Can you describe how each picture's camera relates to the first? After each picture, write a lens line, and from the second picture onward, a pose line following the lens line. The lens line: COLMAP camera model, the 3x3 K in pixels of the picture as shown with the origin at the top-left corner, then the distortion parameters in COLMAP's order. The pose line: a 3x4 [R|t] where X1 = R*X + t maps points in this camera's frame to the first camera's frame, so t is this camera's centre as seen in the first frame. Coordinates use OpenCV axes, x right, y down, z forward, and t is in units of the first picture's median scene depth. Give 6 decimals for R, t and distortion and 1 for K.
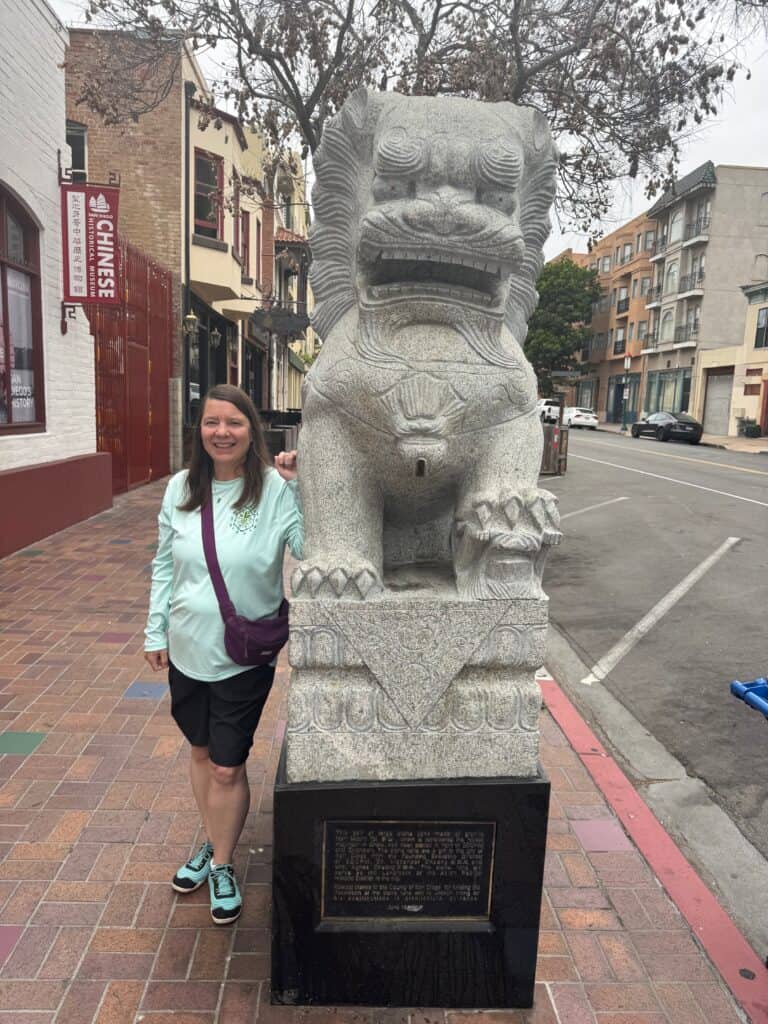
lens RADIAL K [[722.9, 0, 384.0], [0, 722.9, 512.0], [0, 0, 1]] dist [0.003821, 0.000574]
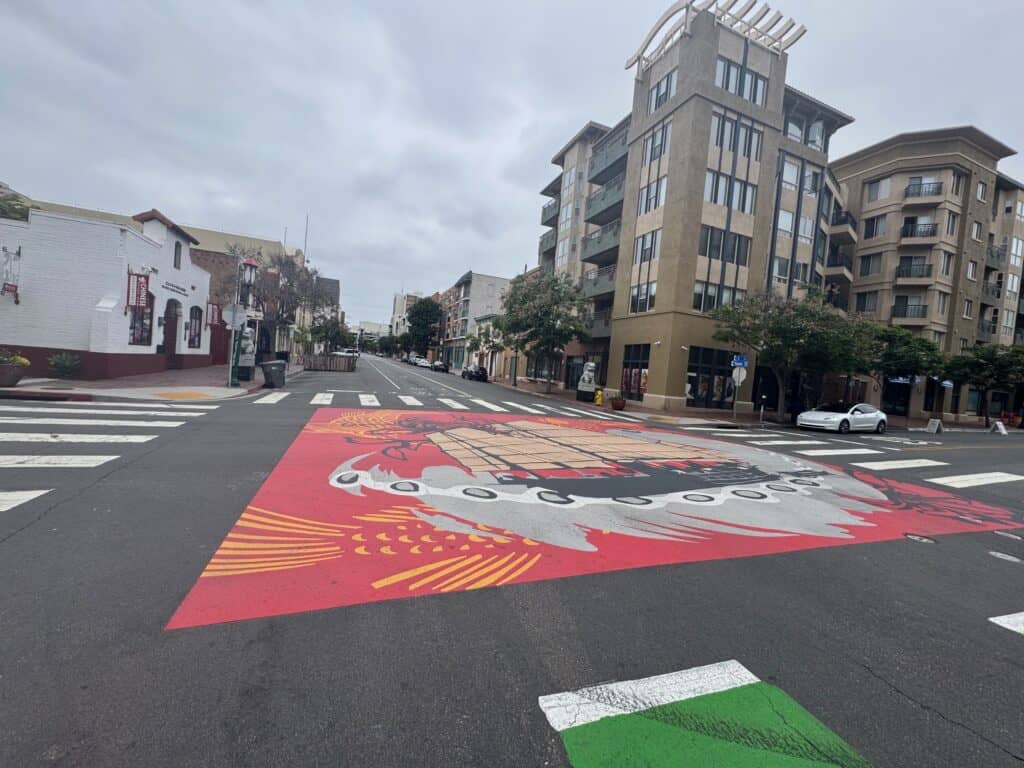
lens RADIAL K [[412.5, 0, 512.0], [0, 412.5, 384.0], [0, 0, 1]] dist [-0.002859, 0.000048]
pose [[0.951623, 0.033761, 0.305406, 0.769823], [-0.005817, 0.995747, -0.091949, 0.400402], [-0.307211, 0.085725, 0.947772, -2.470157]]
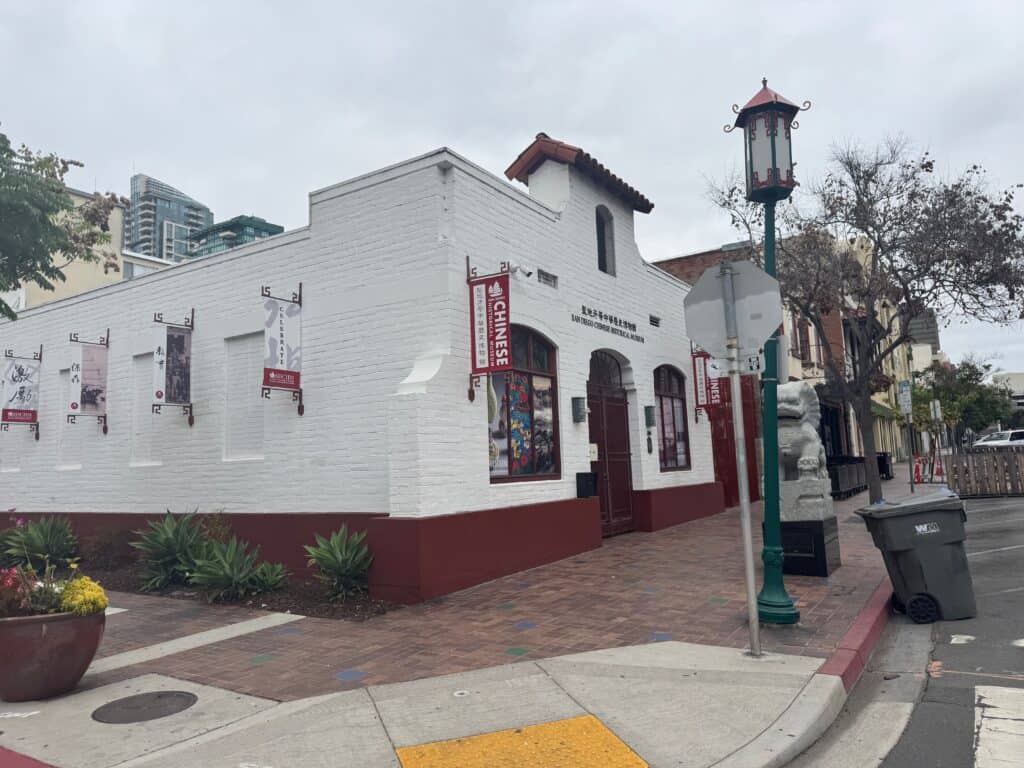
lens RADIAL K [[705.9, 0, 512.0], [0, 705.9, 384.0], [0, 0, 1]] dist [0.075863, -0.000393]
pose [[0.801847, -0.136339, -0.581767, 0.343846], [-0.017239, 0.967937, -0.250601, 0.171395], [0.597281, 0.210973, 0.773787, -0.946413]]
